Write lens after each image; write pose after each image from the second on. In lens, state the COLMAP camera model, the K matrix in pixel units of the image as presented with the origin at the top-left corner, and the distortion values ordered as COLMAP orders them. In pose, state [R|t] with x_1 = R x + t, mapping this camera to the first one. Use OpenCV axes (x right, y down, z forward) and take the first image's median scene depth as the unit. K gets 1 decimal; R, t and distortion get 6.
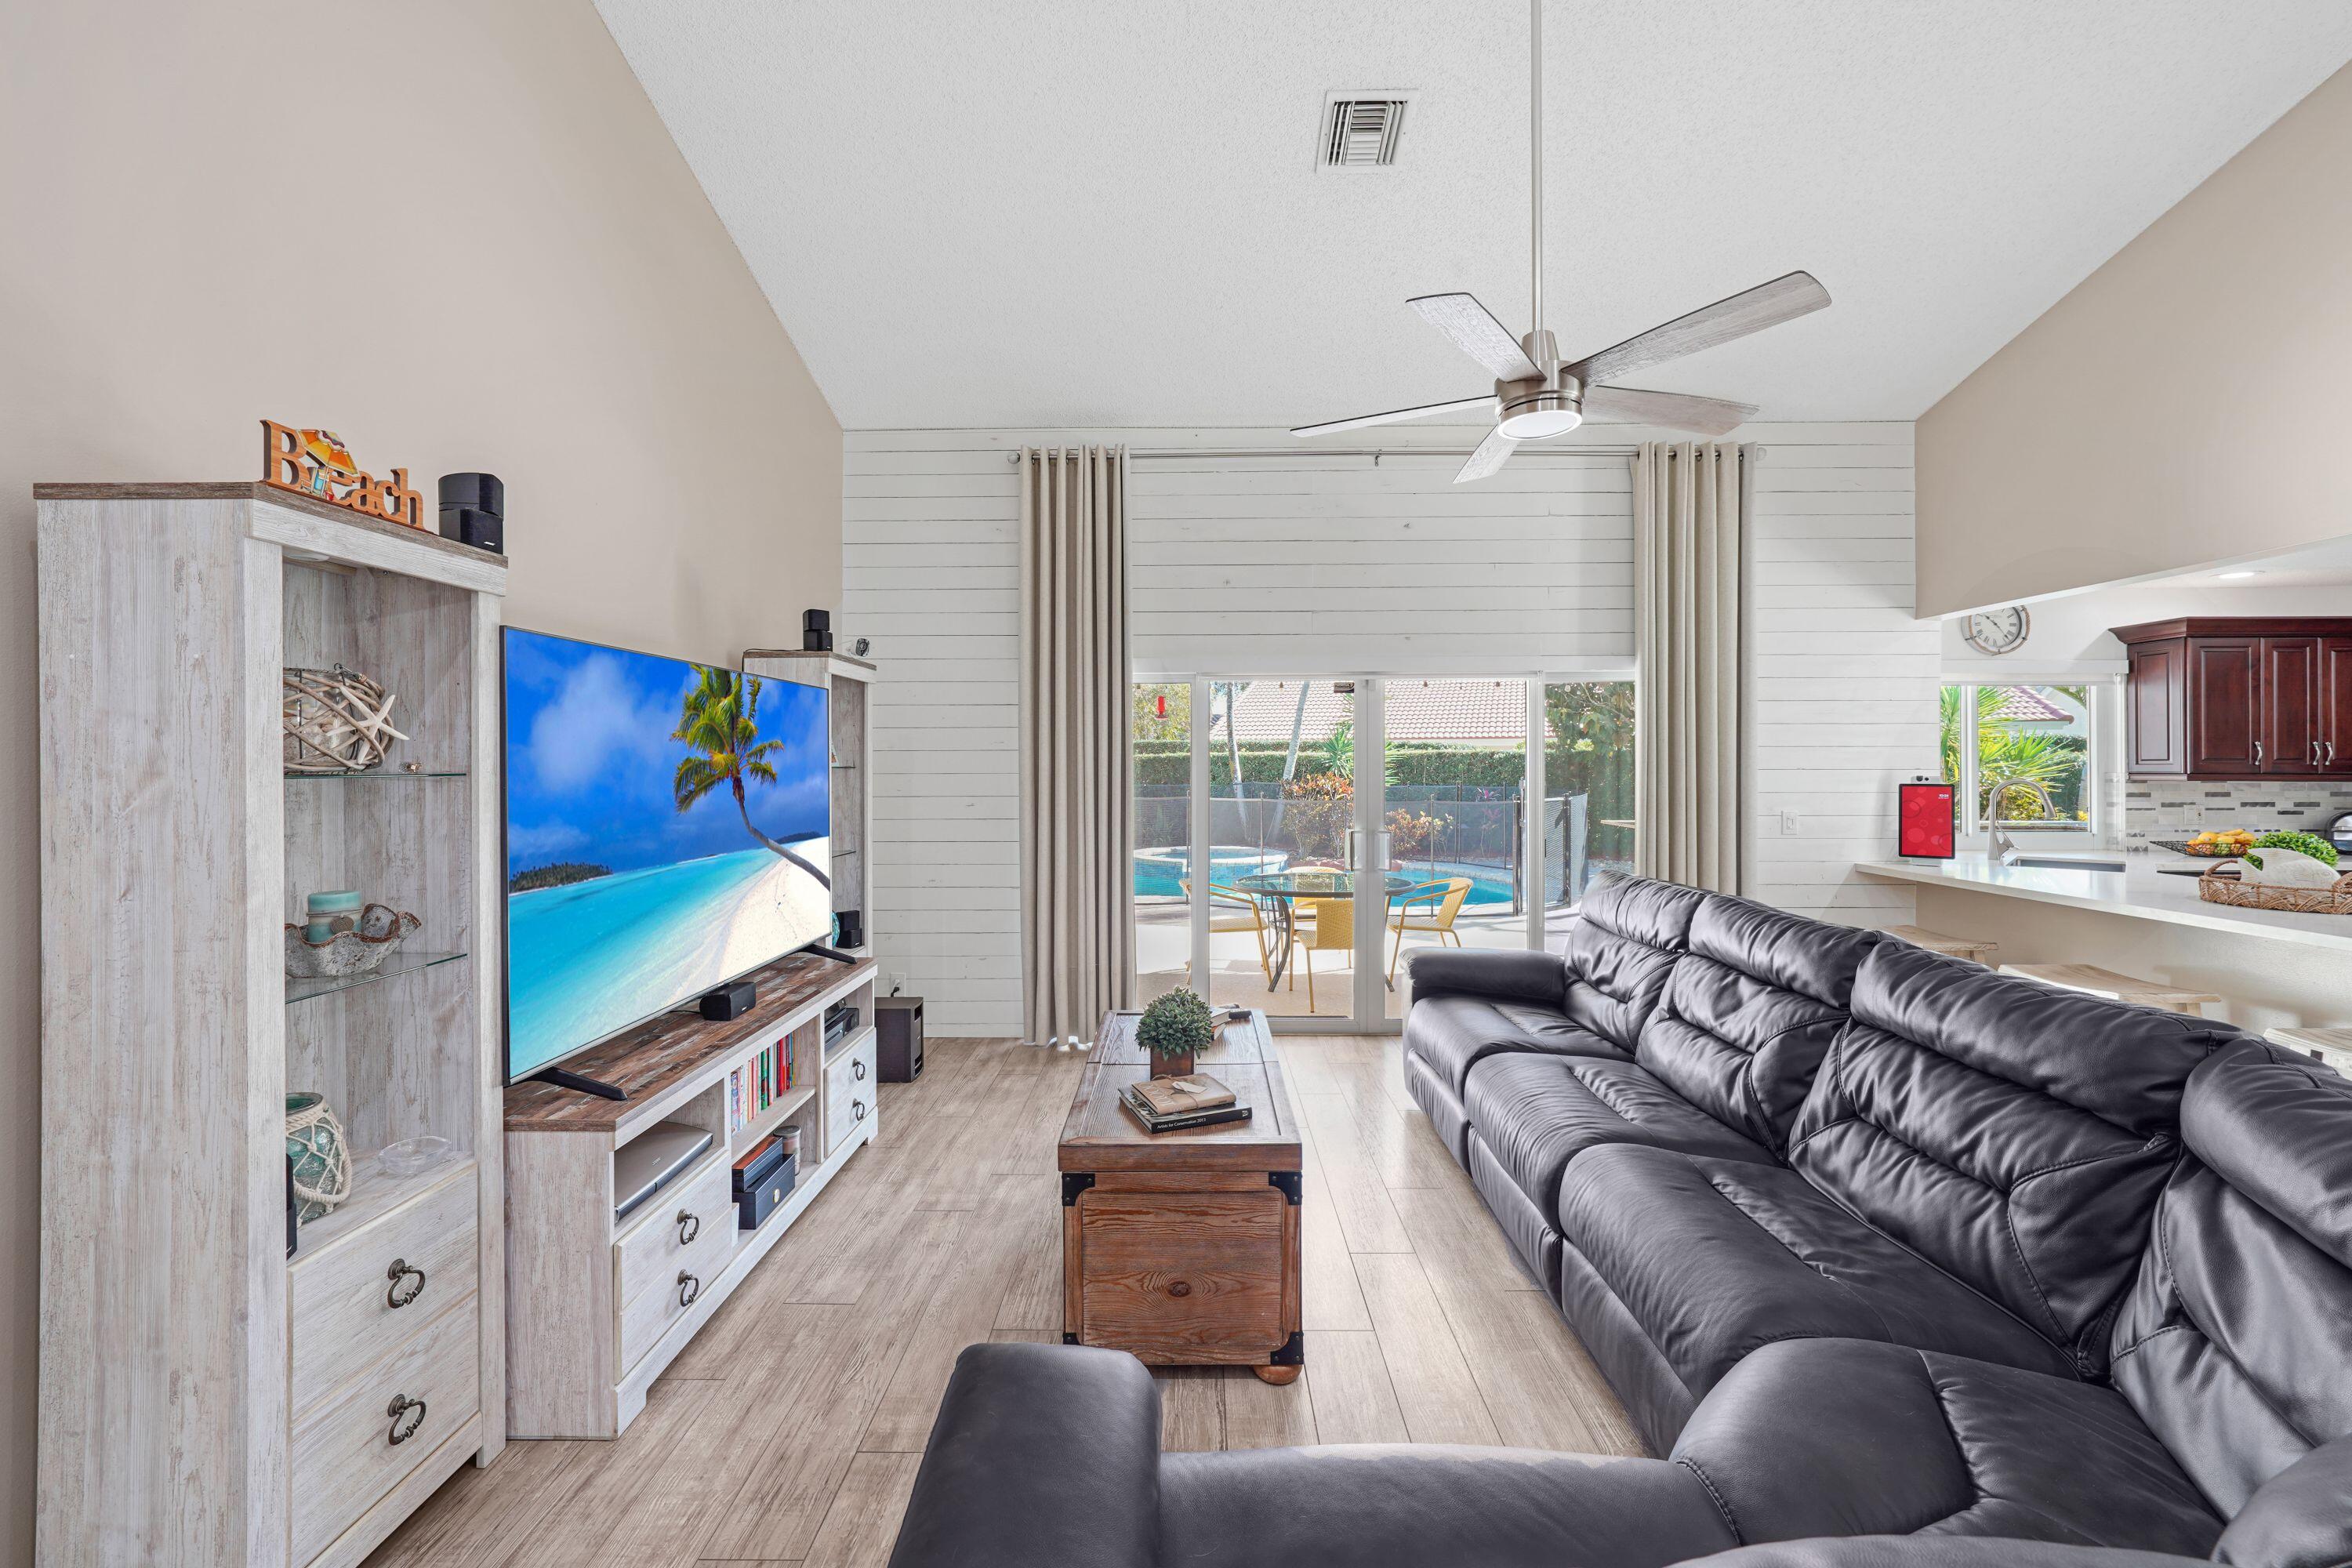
lens RADIAL K [[947.0, 0, 1149.4], [0, 947.0, 768.2], [0, 0, 1]] dist [-0.009815, 0.002738]
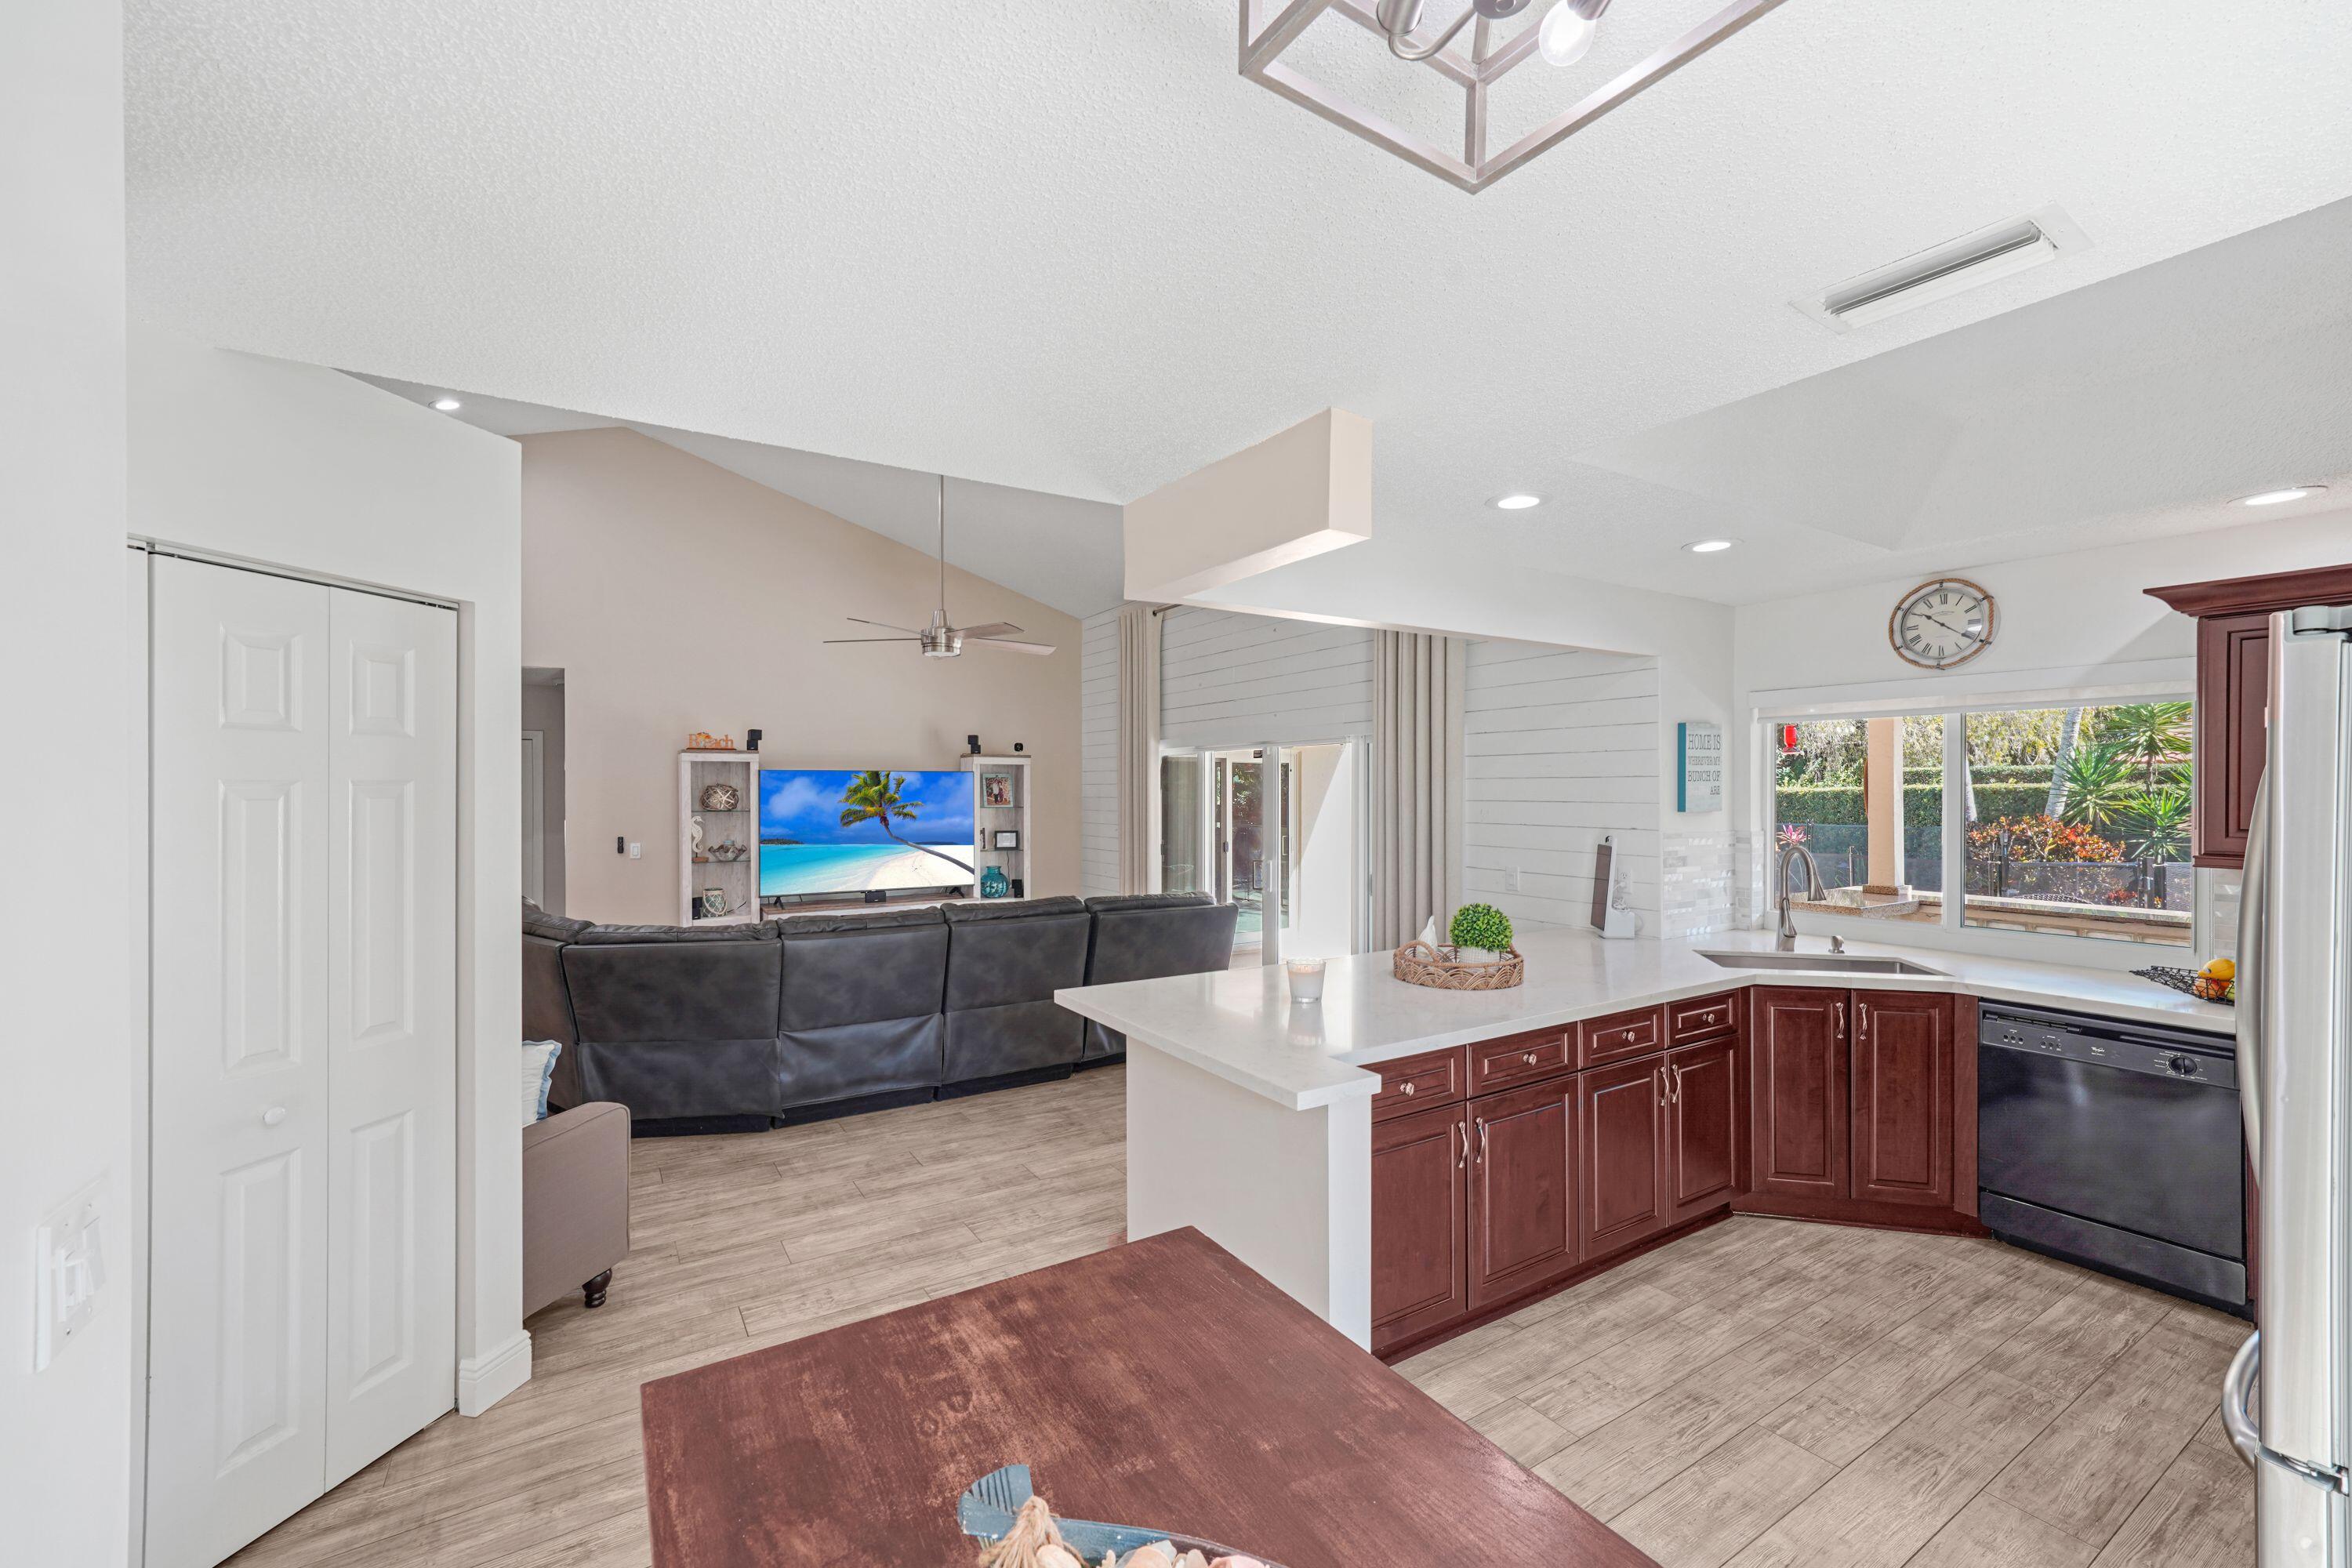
lens RADIAL K [[947.0, 0, 1162.3], [0, 947.0, 784.7], [0, 0, 1]] dist [-0.009815, 0.002738]
pose [[0.538818, -0.006011, -0.842401, 1.253856], [-0.001524, 0.999966, -0.008110, -0.031353], [0.842421, 0.005654, 0.538791, 0.154424]]
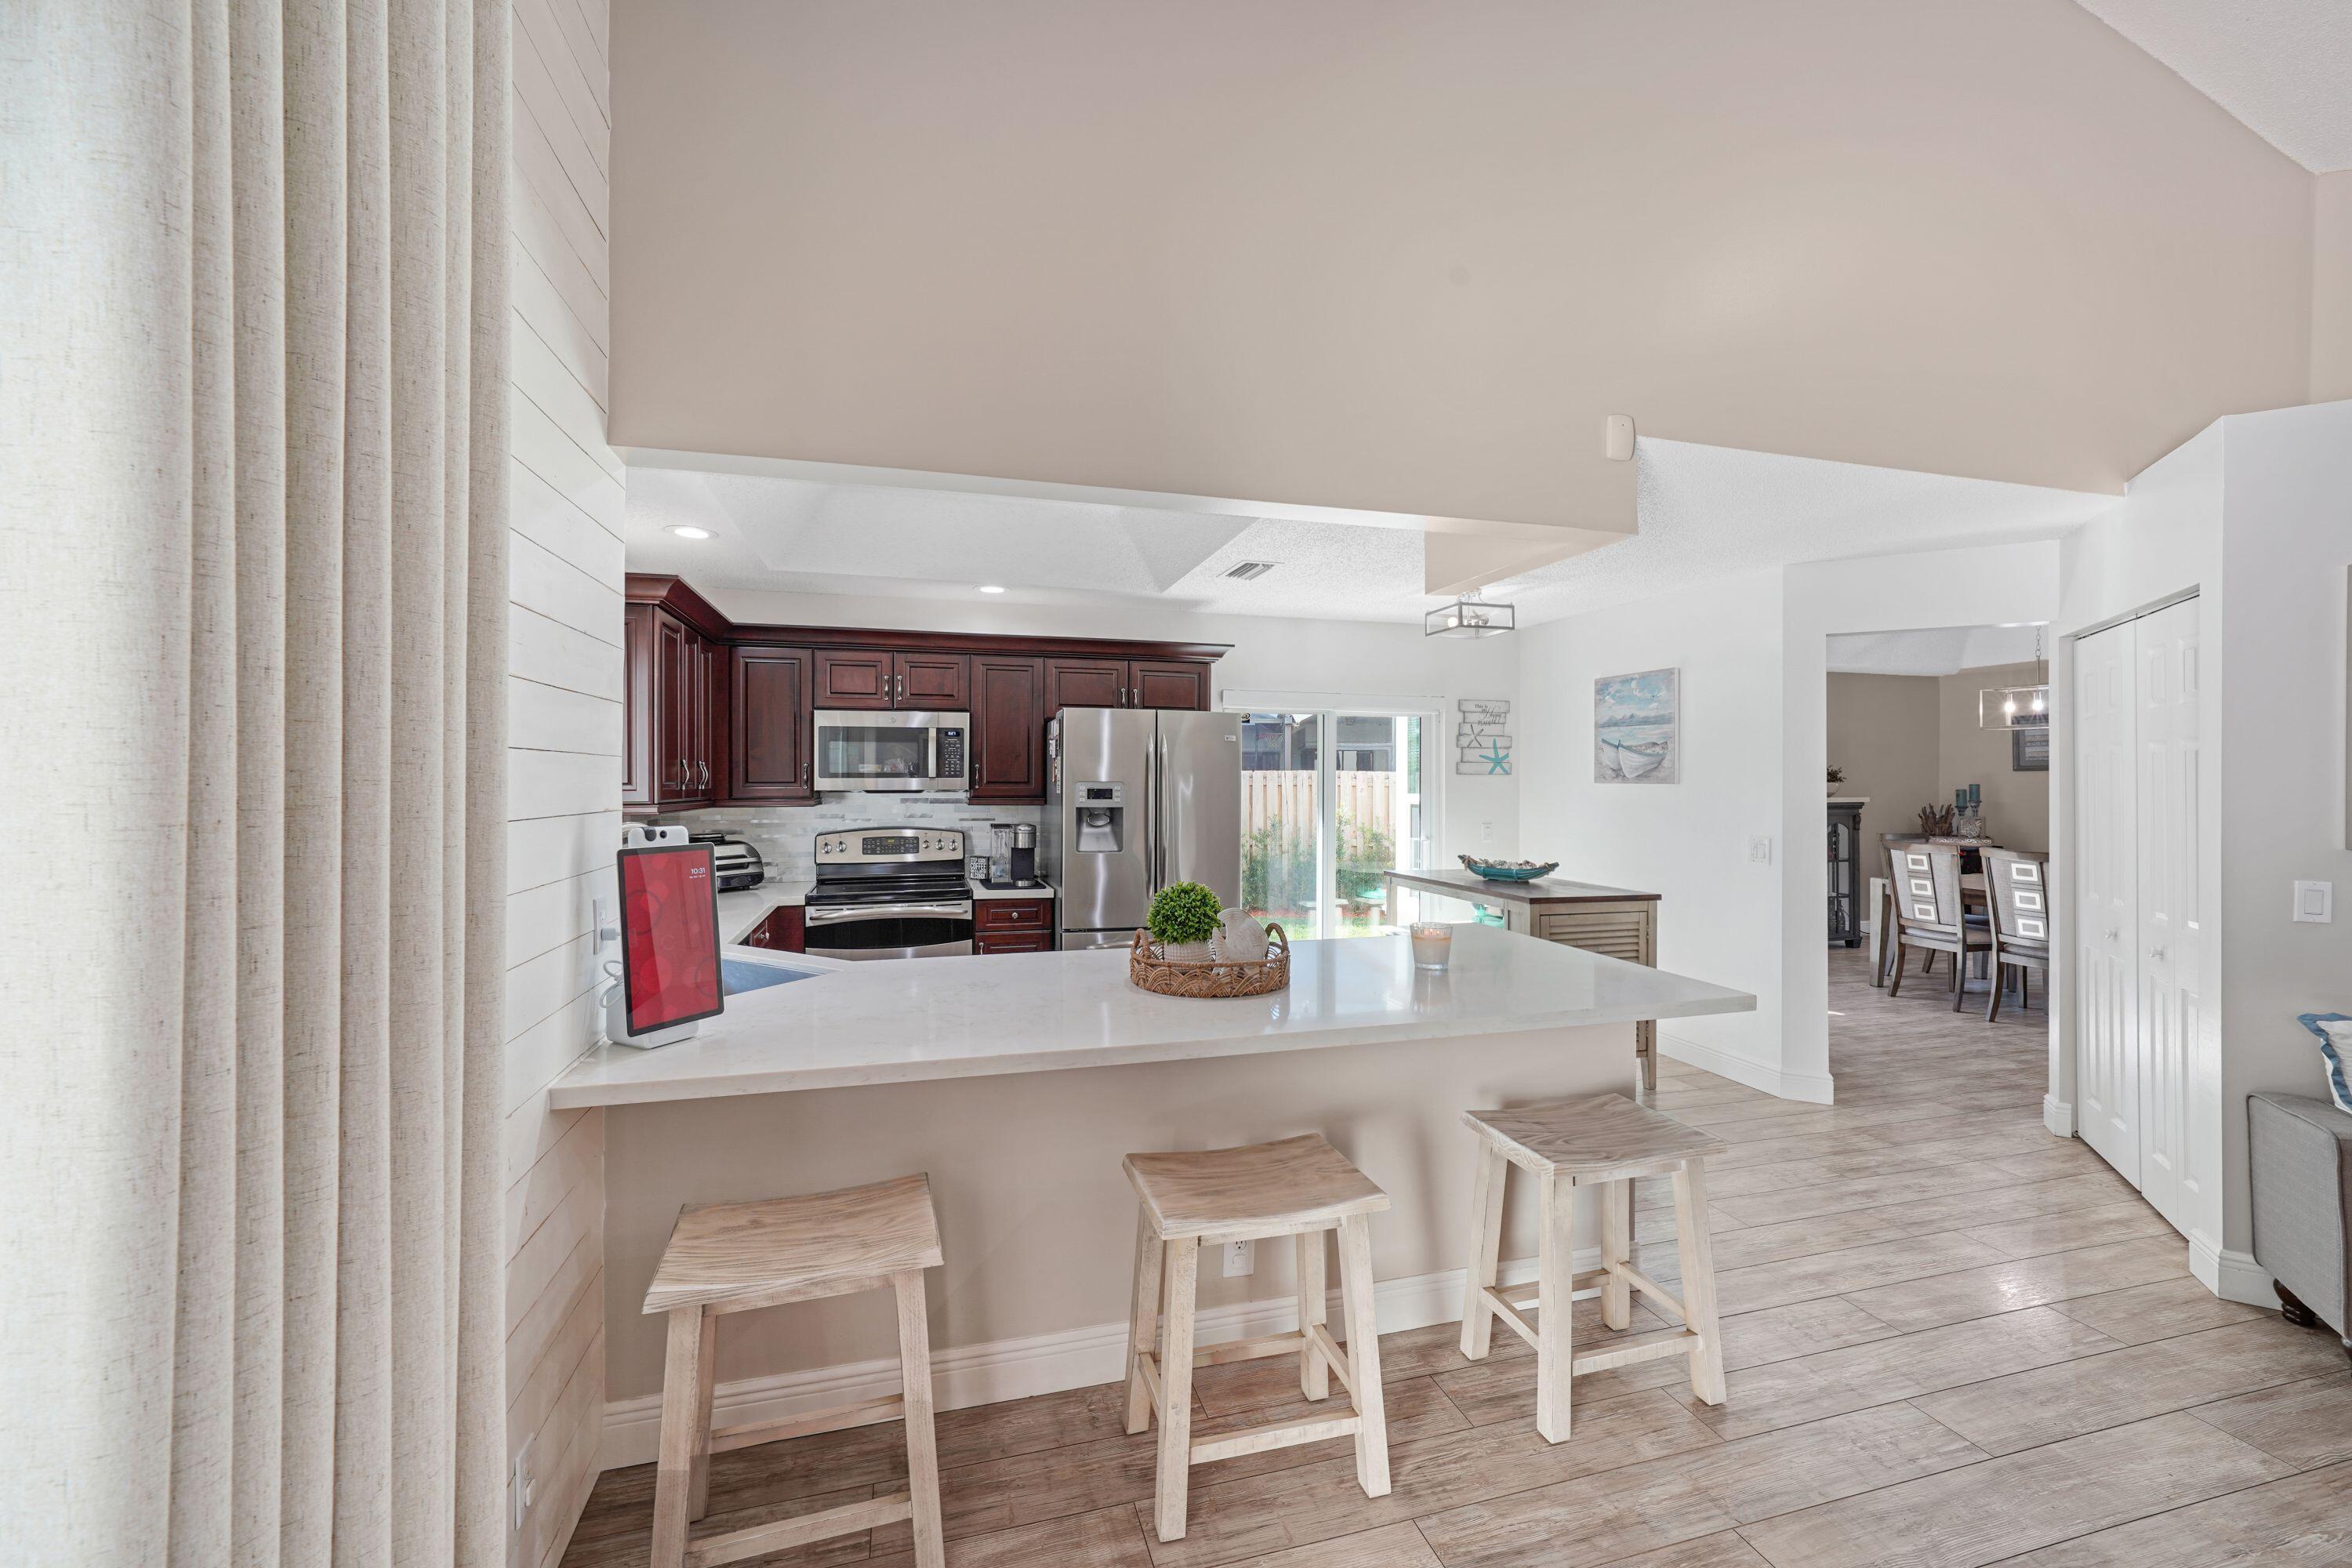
lens RADIAL K [[947.0, 0, 1182.1], [0, 947.0, 772.5], [0, 0, 1]] dist [-0.009815, 0.002738]
pose [[-0.289214, 0.006521, 0.957242, 0.334356], [0.003576, 0.999977, -0.005732, -0.011691], [-0.957258, 0.001765, -0.289231, 0.837289]]
